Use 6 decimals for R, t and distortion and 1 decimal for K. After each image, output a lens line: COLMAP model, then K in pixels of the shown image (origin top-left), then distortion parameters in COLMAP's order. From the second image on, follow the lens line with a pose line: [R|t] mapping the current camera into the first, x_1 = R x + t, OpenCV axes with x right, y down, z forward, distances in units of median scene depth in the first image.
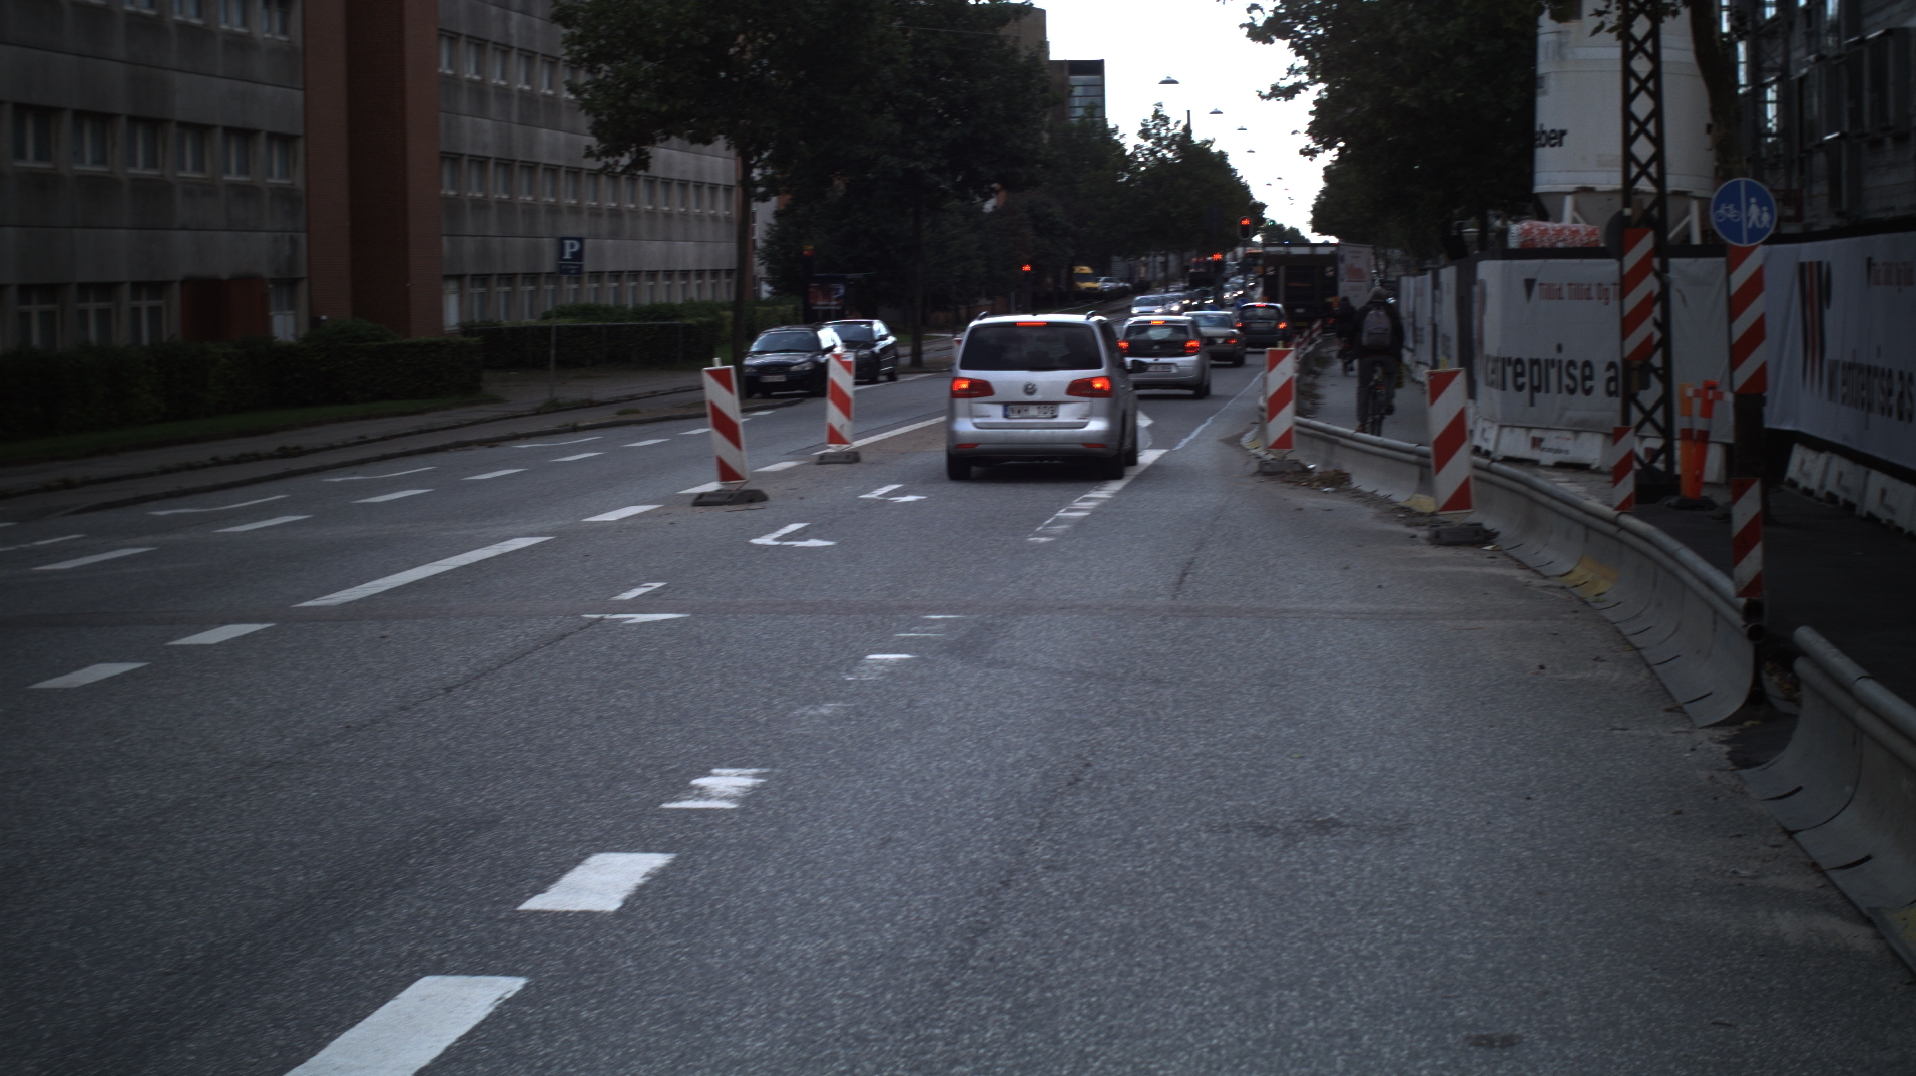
lens RADIAL K [[3508.9, 0, 958.0], [0, 3508.9, 538.0], [0, 0, 1]] dist [-0.306879, 0.499109]
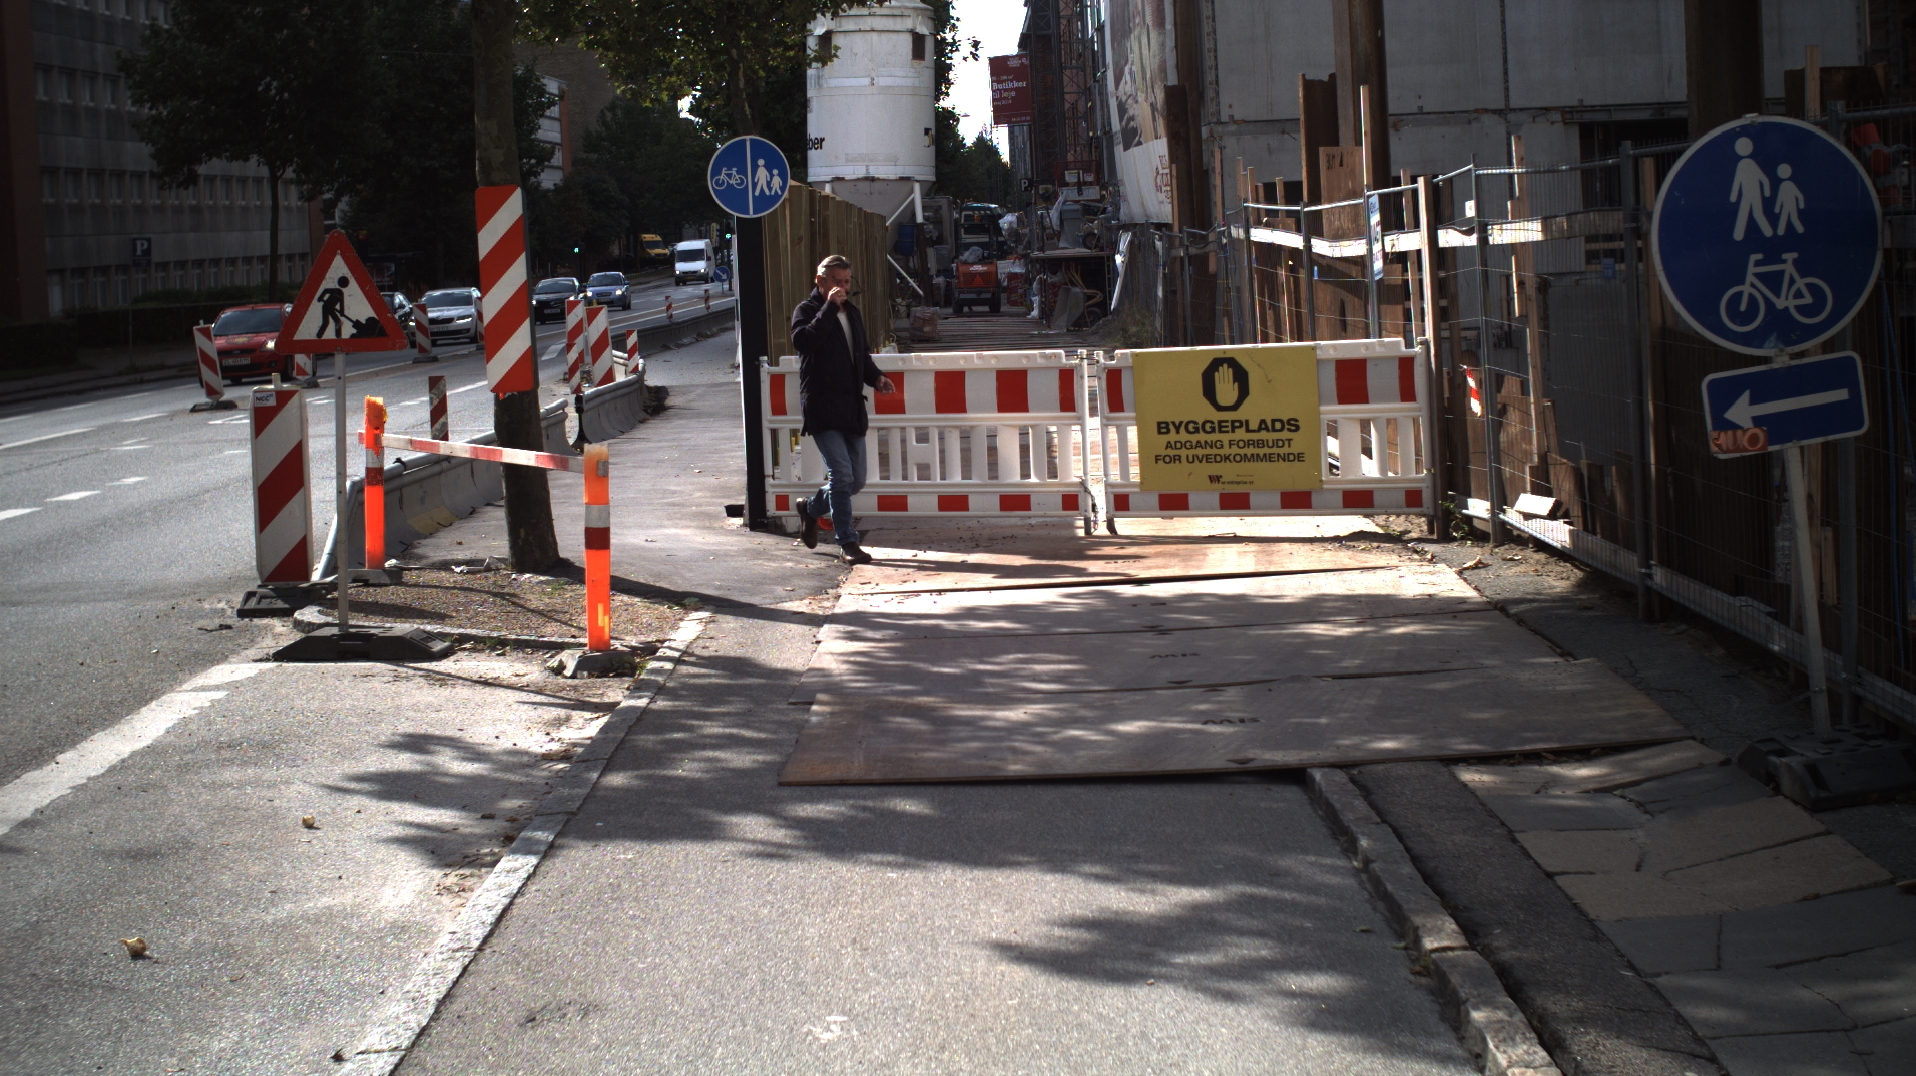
lens RADIAL K [[3508.9, 0, 958.0], [0, 3508.9, 538.0], [0, 0, 1]] dist [-0.306879, 0.499109]
pose [[0.993510, -0.044759, 0.104566, 0.039031], [0.043595, 0.998959, 0.013394, 0.015649], [-0.105057, -0.008748, 0.994428, -0.228526]]
